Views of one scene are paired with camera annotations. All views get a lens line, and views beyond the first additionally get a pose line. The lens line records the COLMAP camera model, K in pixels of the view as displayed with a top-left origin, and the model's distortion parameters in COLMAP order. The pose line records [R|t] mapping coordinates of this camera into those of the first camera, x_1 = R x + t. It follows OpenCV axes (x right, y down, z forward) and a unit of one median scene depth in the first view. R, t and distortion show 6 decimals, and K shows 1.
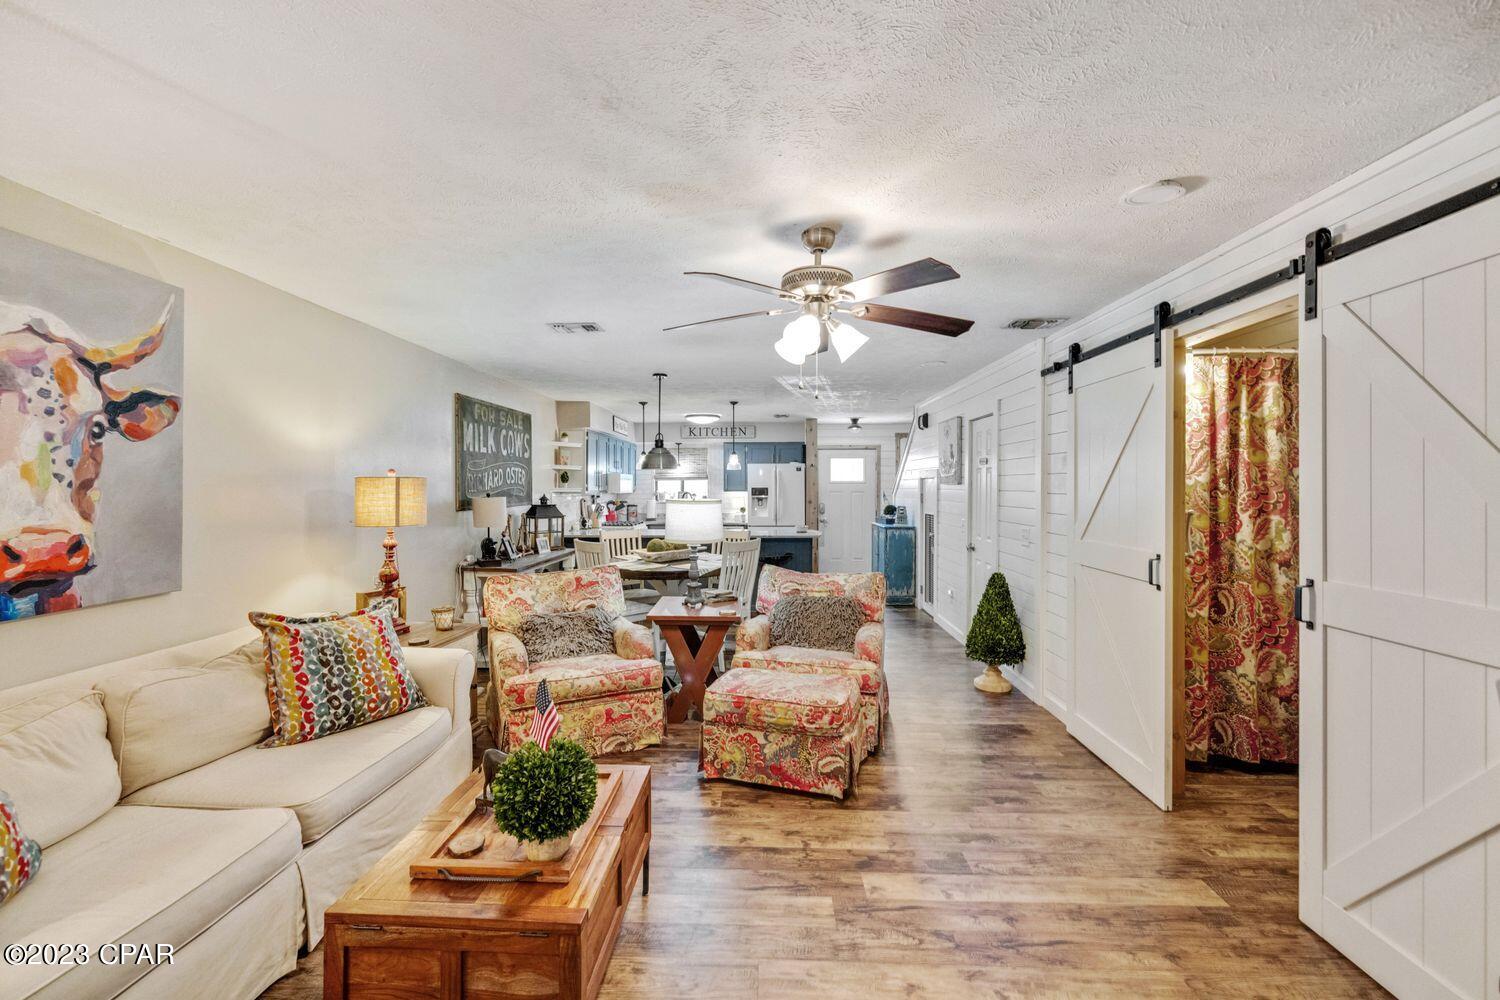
lens RADIAL K [[626.6, 0, 731.6], [0, 626.6, 484.4], [0, 0, 1]] dist [-0.001213, -0.000087]
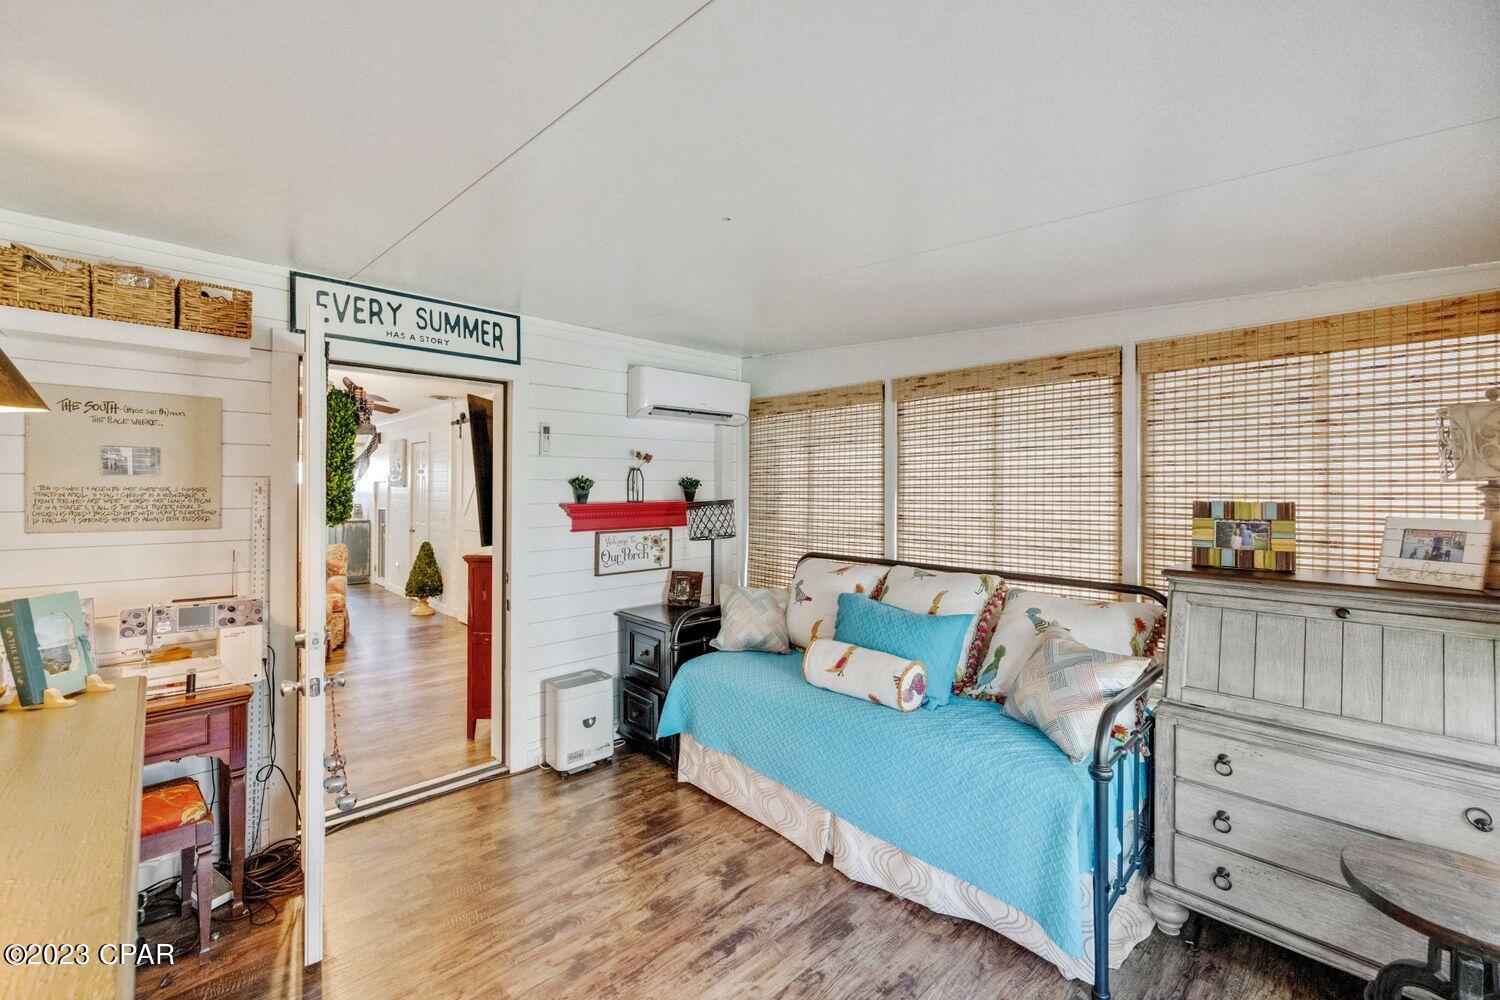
lens RADIAL K [[645.6, 0, 750.0], [0, 645.6, 500.0], [0, 0, 1]] dist [-0.002970, -0.000038]
pose [[0.685309, -0.002401, 0.728248, -0.452669], [-0.010037, 0.999868, 0.012741, 0.008239], [-0.728183, -0.016041, 0.685195, -1.576797]]
